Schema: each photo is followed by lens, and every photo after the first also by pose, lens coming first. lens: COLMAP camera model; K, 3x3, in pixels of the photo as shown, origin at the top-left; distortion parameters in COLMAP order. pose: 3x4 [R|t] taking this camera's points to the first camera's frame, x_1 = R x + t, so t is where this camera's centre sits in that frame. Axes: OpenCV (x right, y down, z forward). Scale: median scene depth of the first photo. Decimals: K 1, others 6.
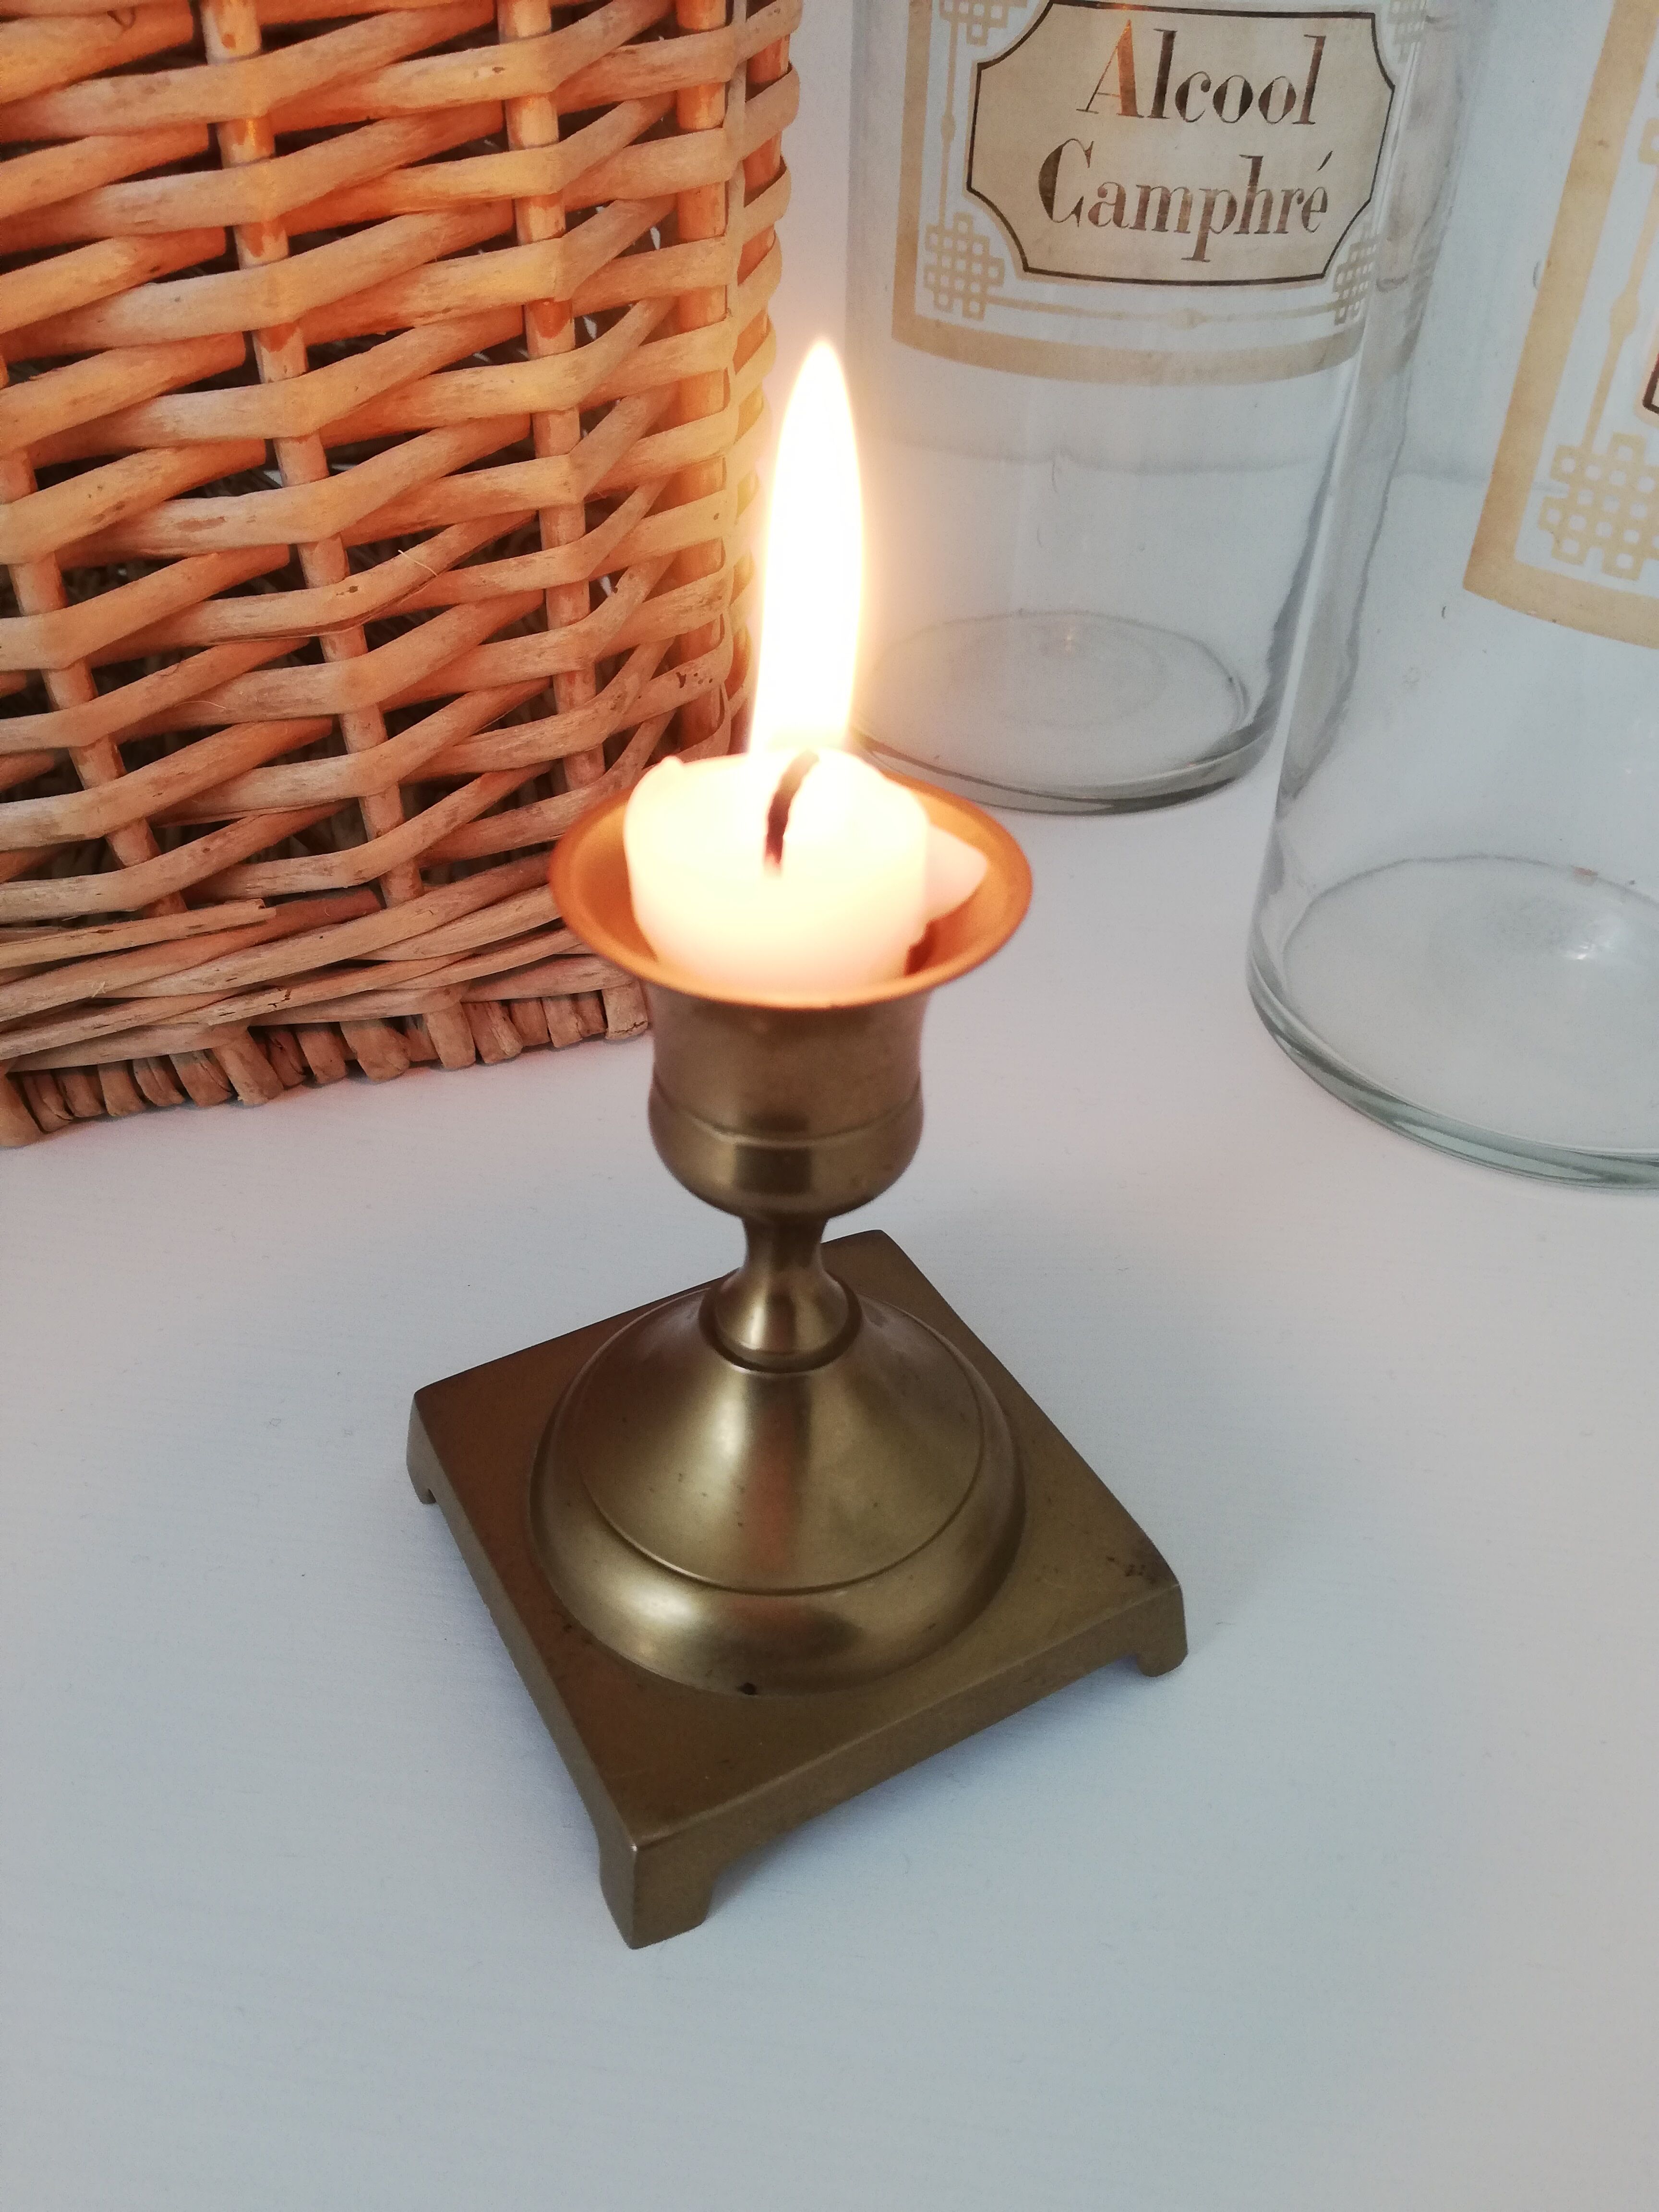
lens RADIAL K [[1704.1, 0, 827.7], [0, 1704.1, 1170.6], [0, 0, 1]] dist [-0.002991, -0.014507]
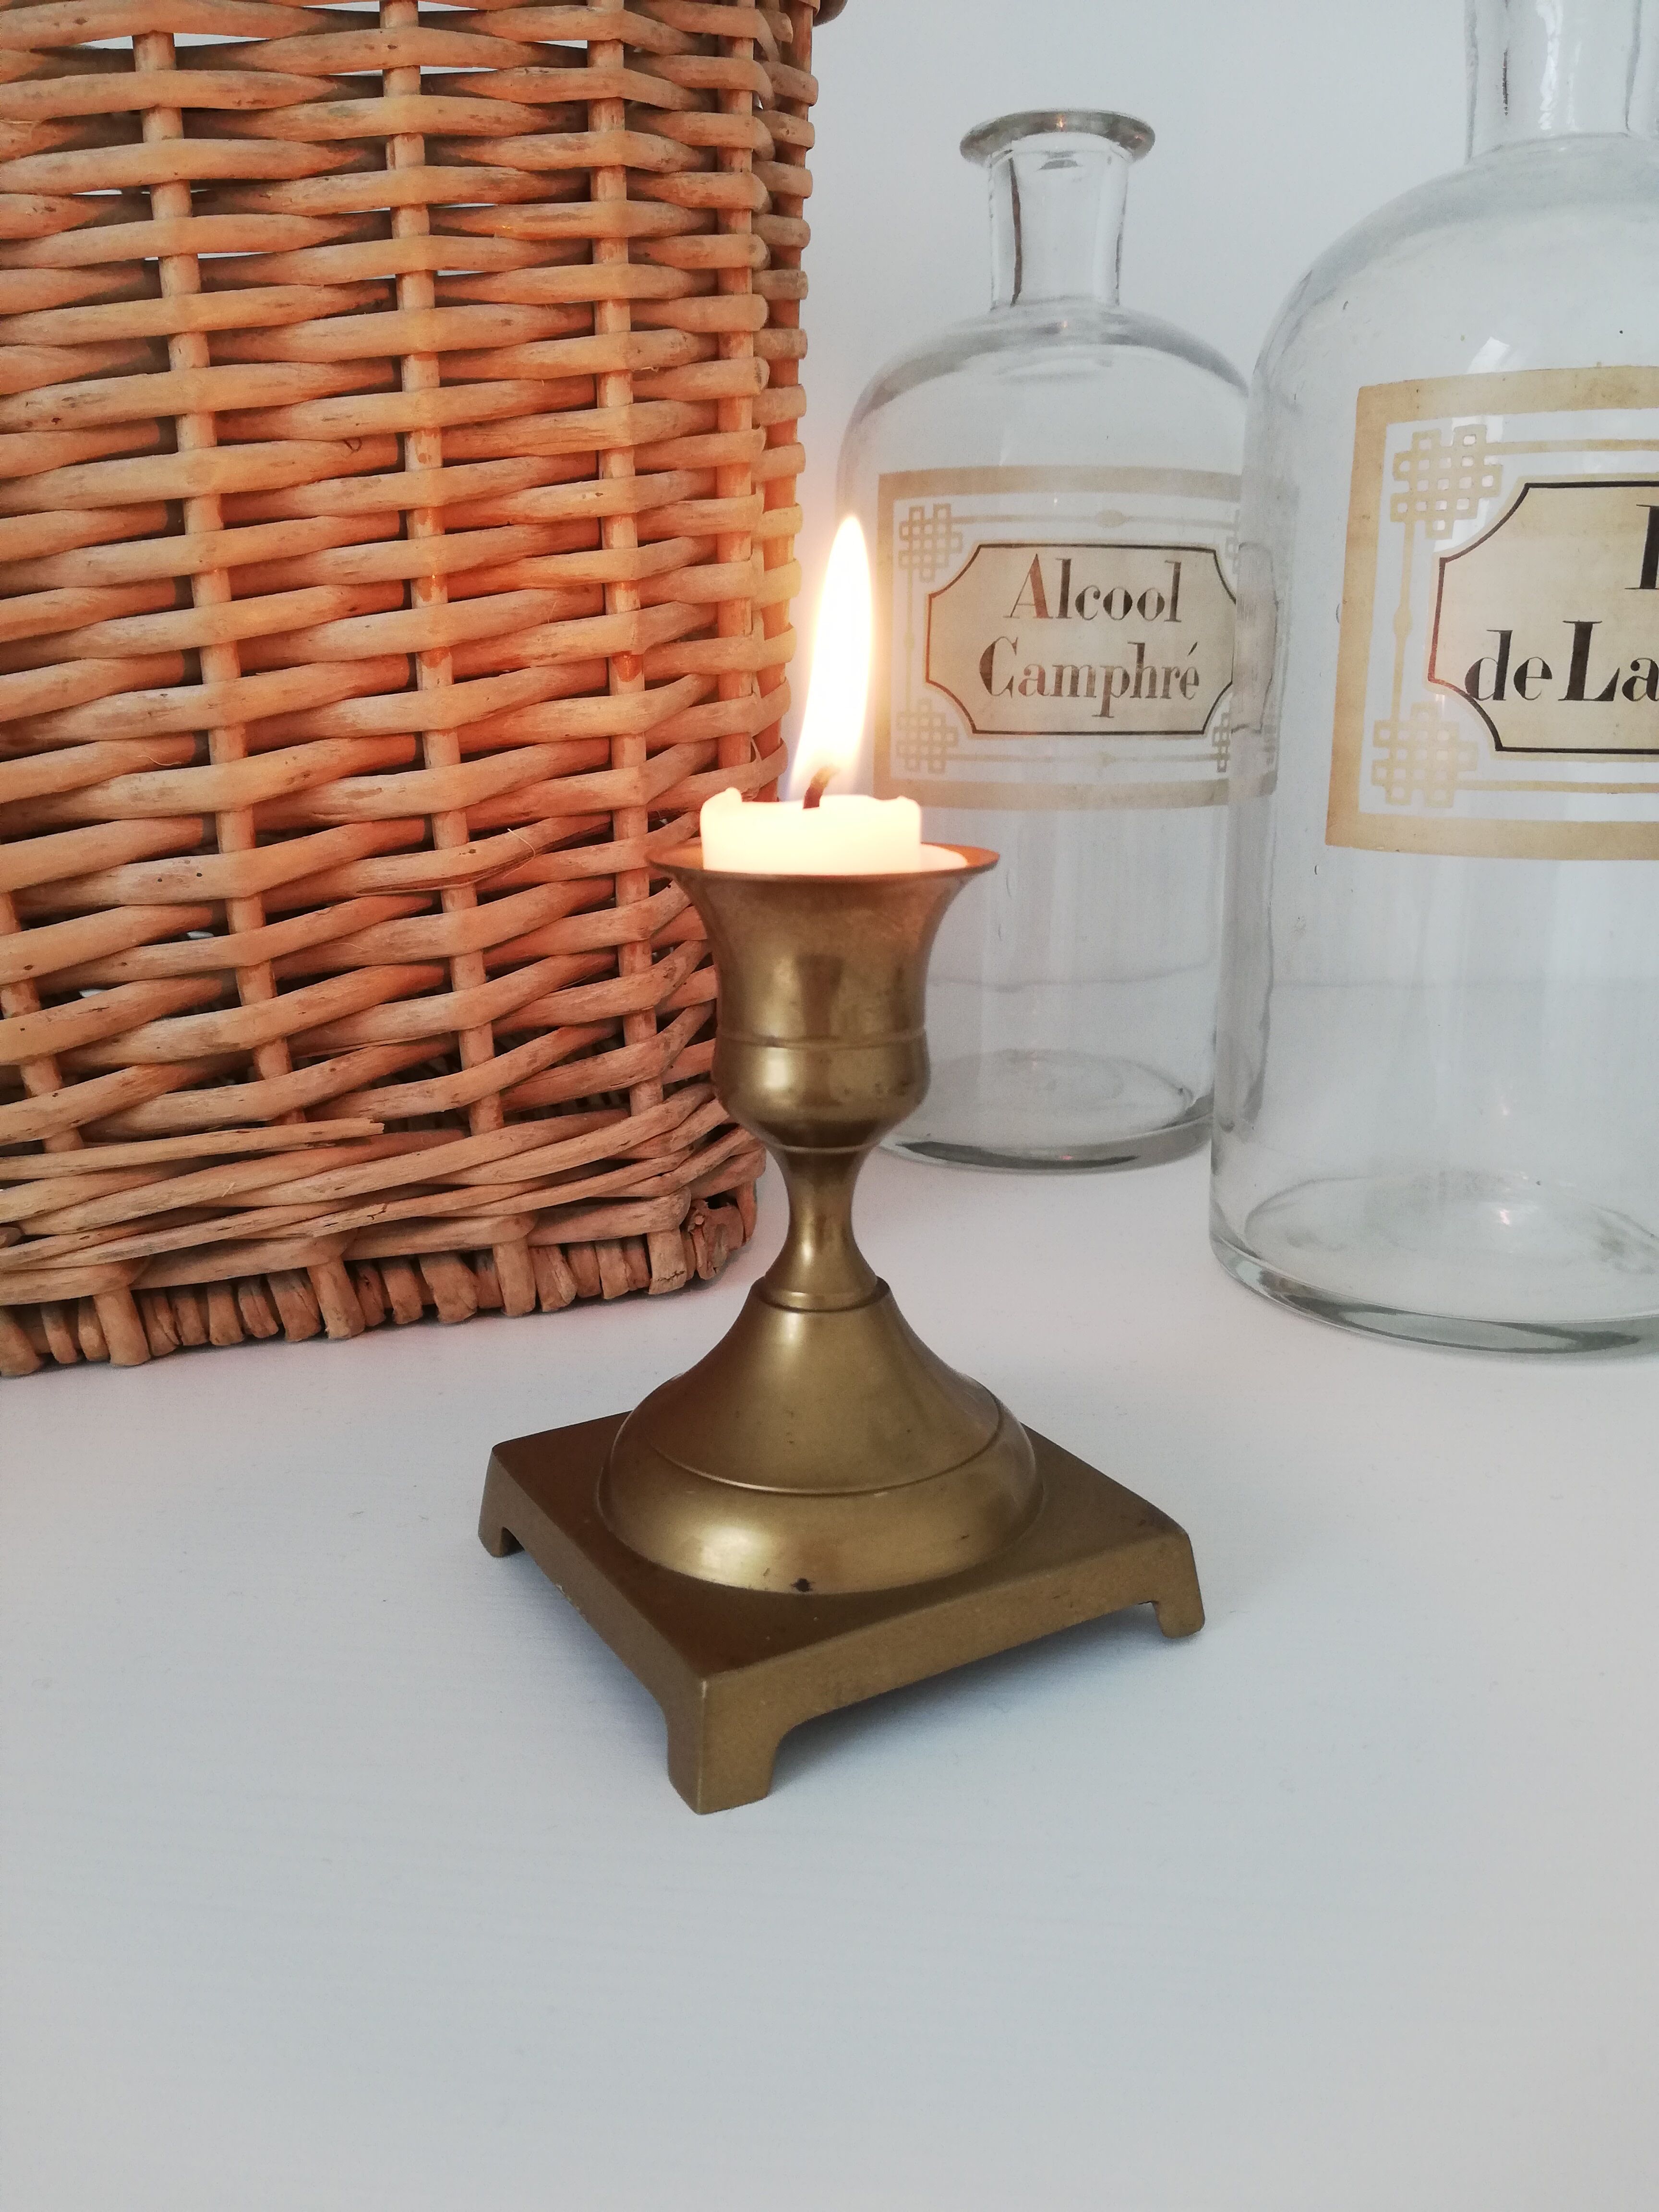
lens RADIAL K [[1662.6, 0, 829.5], [0, 1662.6, 1106.0], [0, 0, 1]] dist [0.025359, -0.003614]
pose [[0.999437, -0.032557, 0.008101, -0.018899], [0.033101, 0.917537, -0.396269, 0.306785], [0.005468, 0.396314, 0.918099, -0.080943]]
